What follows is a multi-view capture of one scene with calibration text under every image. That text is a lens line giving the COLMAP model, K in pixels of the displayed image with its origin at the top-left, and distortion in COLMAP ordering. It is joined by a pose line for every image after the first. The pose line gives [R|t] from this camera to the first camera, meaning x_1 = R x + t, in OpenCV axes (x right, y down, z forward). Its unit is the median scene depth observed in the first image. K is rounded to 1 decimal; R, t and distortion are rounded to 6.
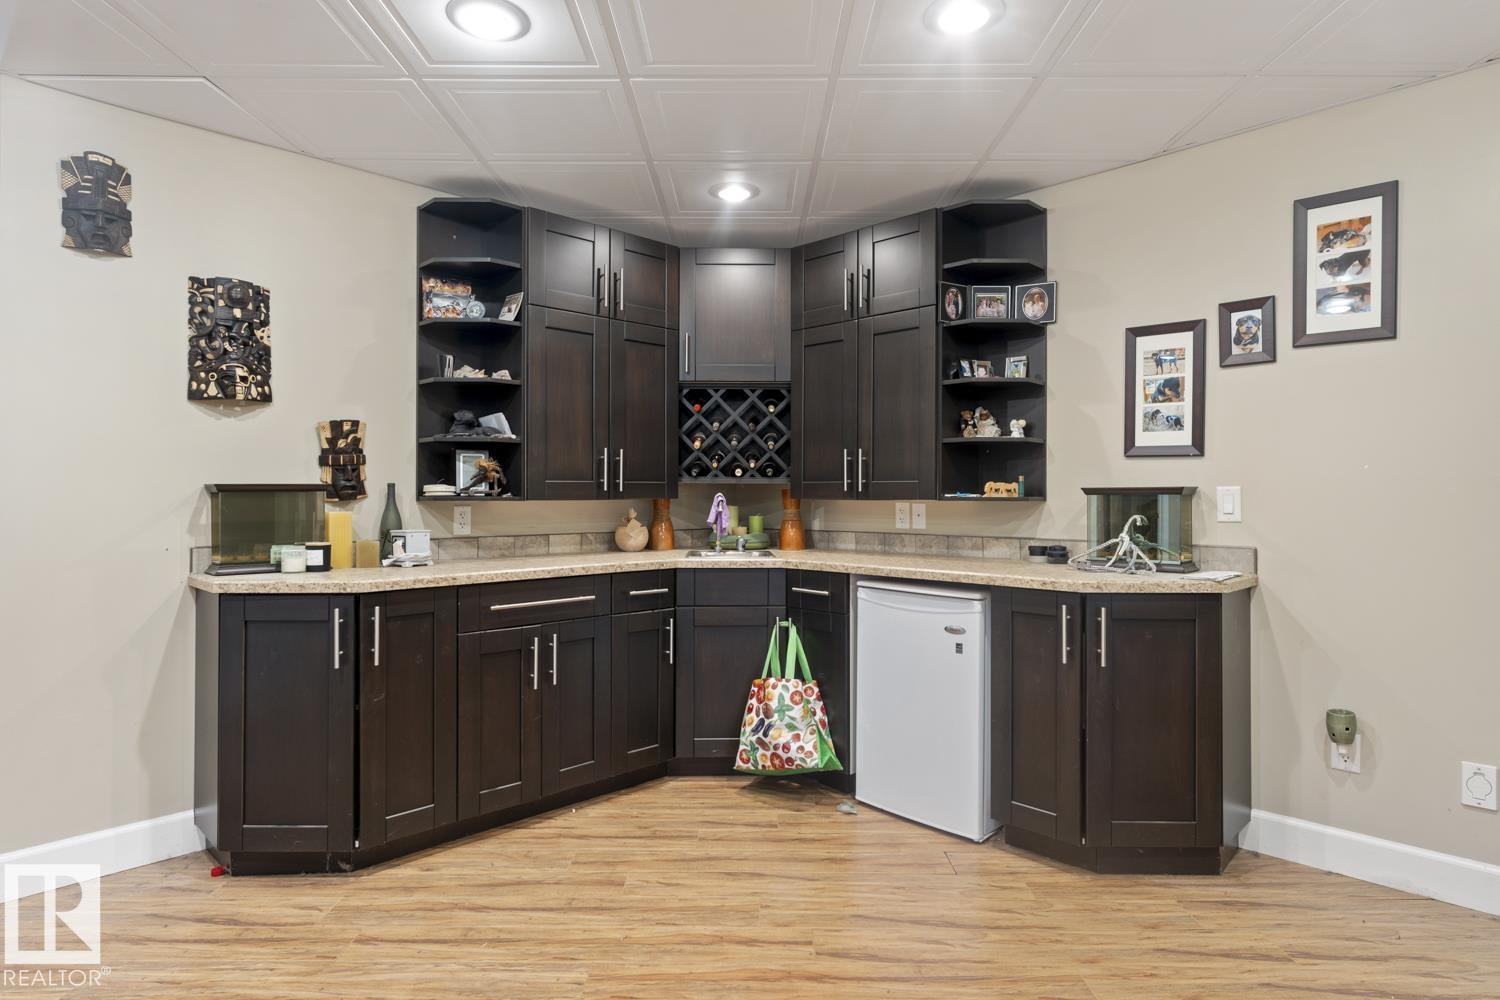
lens RADIAL K [[822.7, 0, 766.1], [0, 822.7, 489.0], [0, 0, 1]] dist [-0.003869, 0.001080]
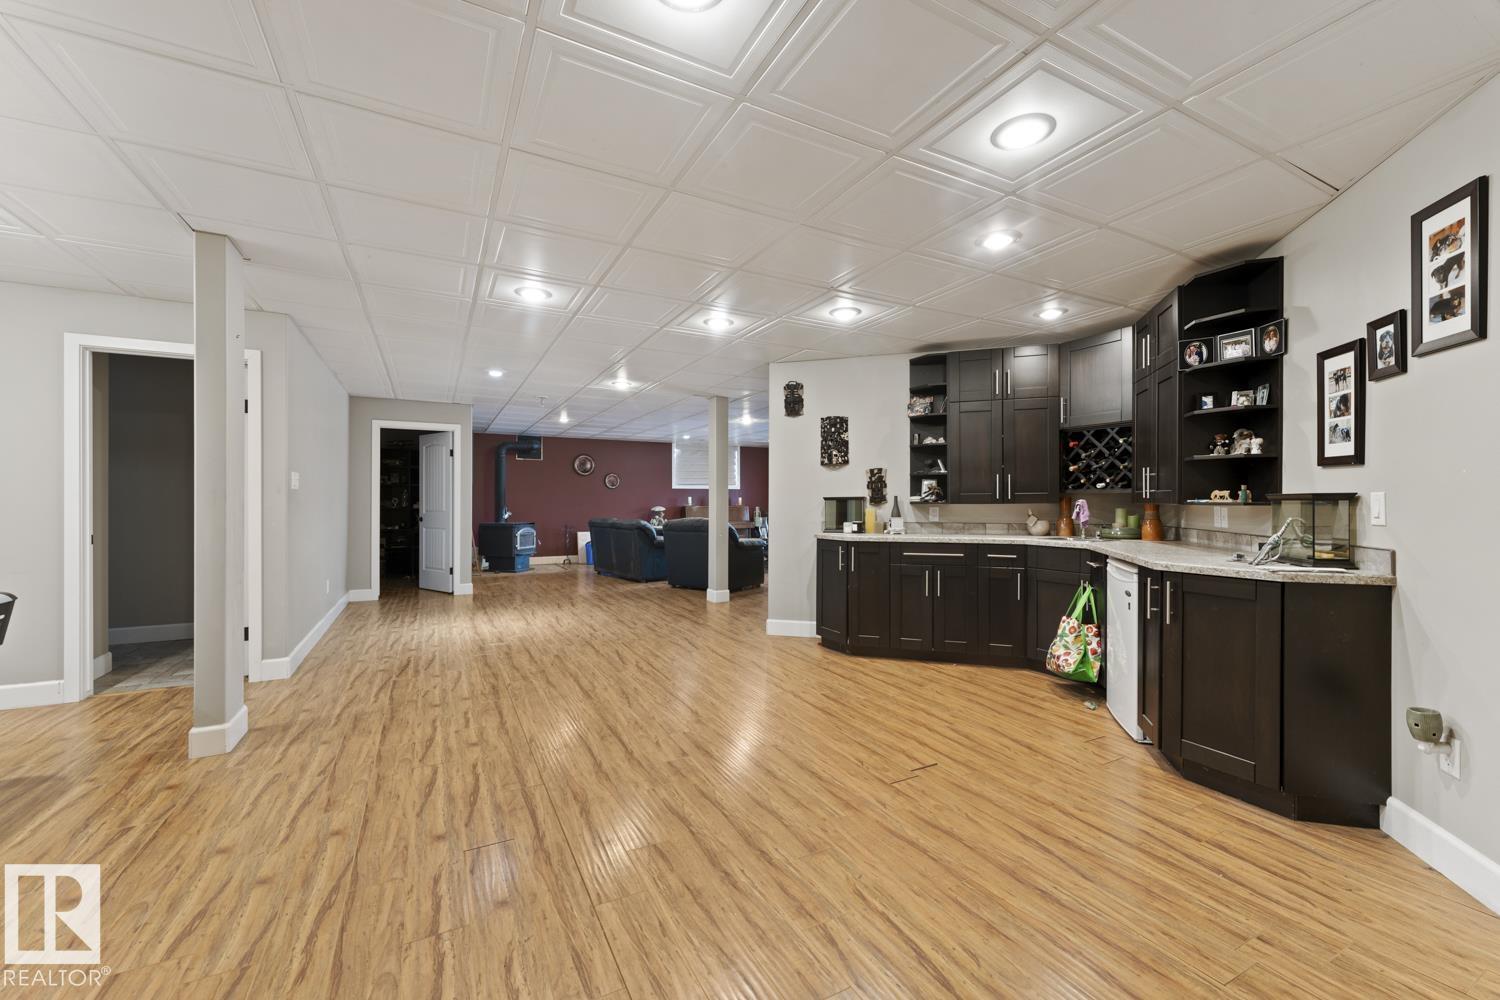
lens RADIAL K [[616.4, 0, 734.9], [0, 616.4, 500.2], [0, 0, 1]] dist [0.000635, -0.000665]
pose [[0.438674, -0.002997, -0.898642, 0.864807], [0.009026, 0.999959, 0.001071, -0.001148], [0.898601, -0.008581, 0.438682, -0.098755]]
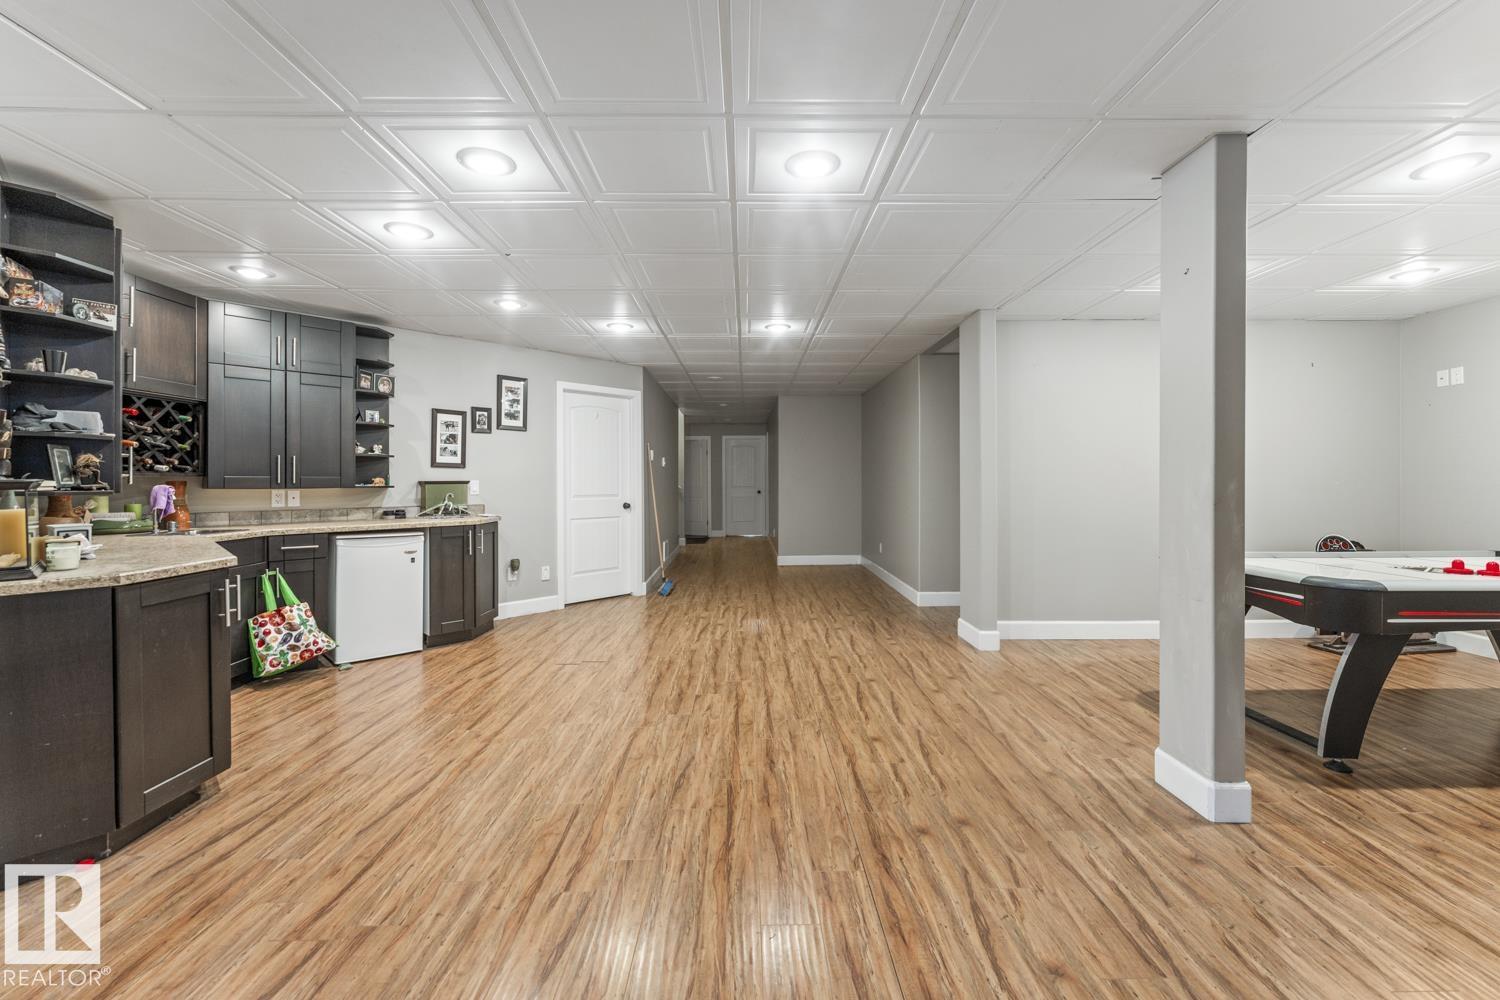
lens RADIAL K [[616.4, 0, 745.7], [0, 616.4, 486.9], [0, 0, 1]] dist [0.000635, -0.000665]
pose [[0.000889, -0.011804, 0.999930, -1.228950], [-0.007535, 0.999902, 0.011811, -0.011659], [-0.999971, -0.007545, 0.000800, 0.167290]]
